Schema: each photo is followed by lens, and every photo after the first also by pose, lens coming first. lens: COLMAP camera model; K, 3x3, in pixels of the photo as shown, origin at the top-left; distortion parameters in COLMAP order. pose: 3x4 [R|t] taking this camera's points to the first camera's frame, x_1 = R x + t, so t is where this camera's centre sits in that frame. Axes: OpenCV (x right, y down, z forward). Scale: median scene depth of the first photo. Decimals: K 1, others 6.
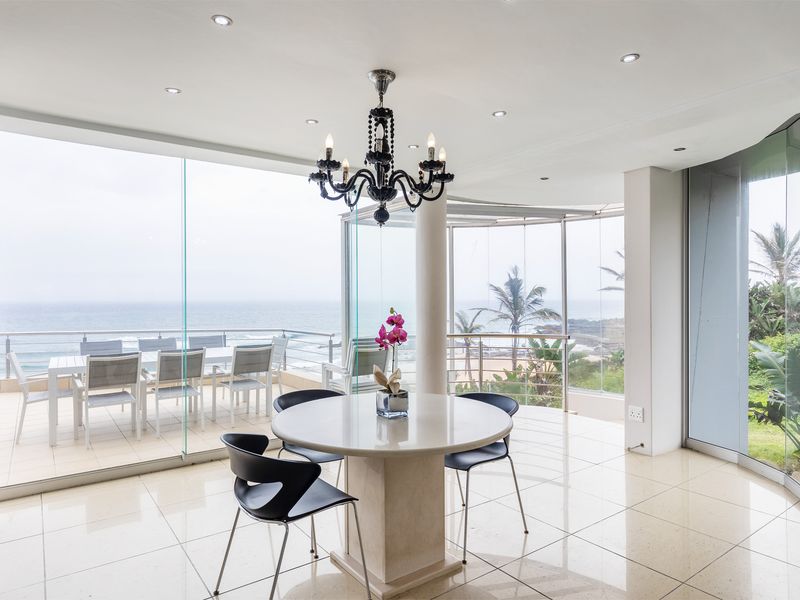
lens RADIAL K [[501.3, 0, 400.0], [0, 501.3, 300.0], [0, 0, 1]] dist [0.003027, 0.000838]
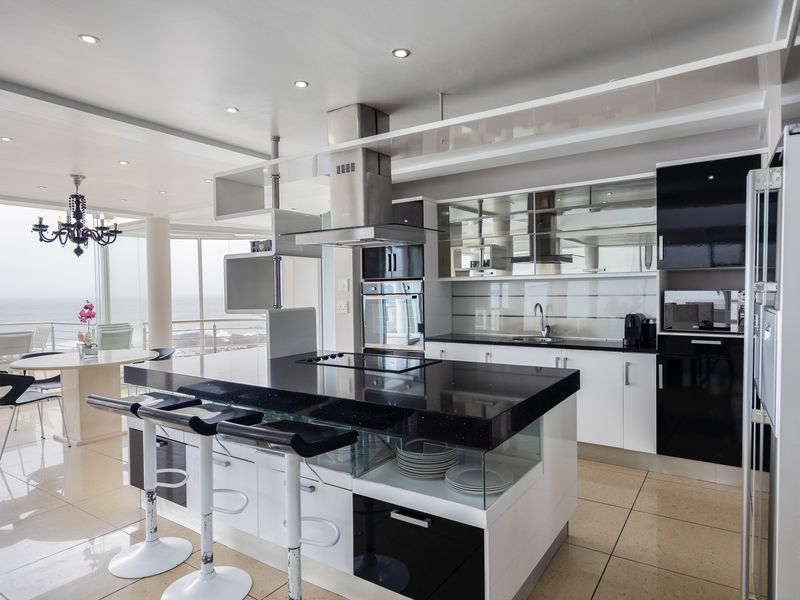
lens RADIAL K [[485.5, 0, 400.0], [0, 485.5, 300.0], [0, 0, 1]] dist [0.001103, 0.000659]
pose [[0.940683, -0.019461, 0.338728, 0.477175], [0.014409, 0.999744, 0.017423, -0.000228], [-0.338980, -0.011508, 0.940723, -1.128366]]
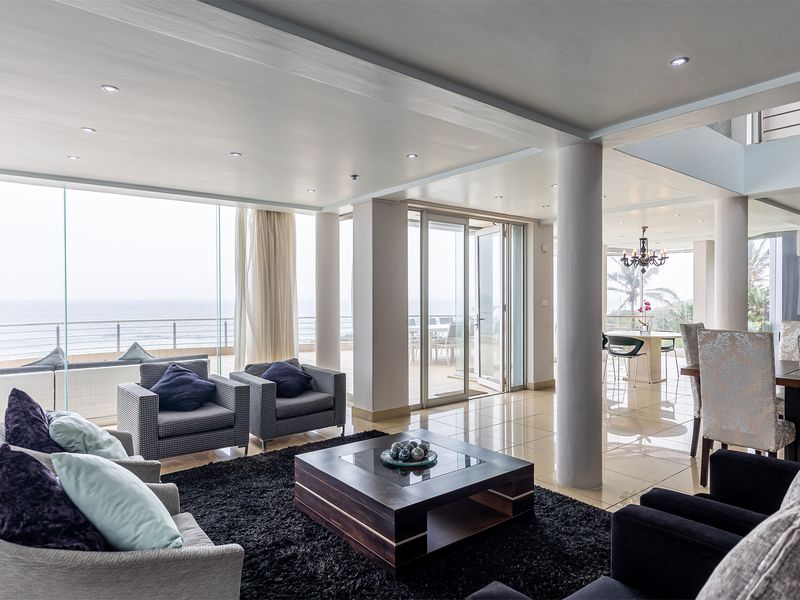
lens RADIAL K [[501.3, 0, 400.0], [0, 501.3, 300.0], [0, 0, 1]] dist [0.003027, 0.000838]
pose [[0.998870, 0.009296, 0.046600, -1.748412], [-0.009723, 0.999913, 0.008932, 0.004133], [-0.046512, -0.009375, 0.998874, -2.156919]]
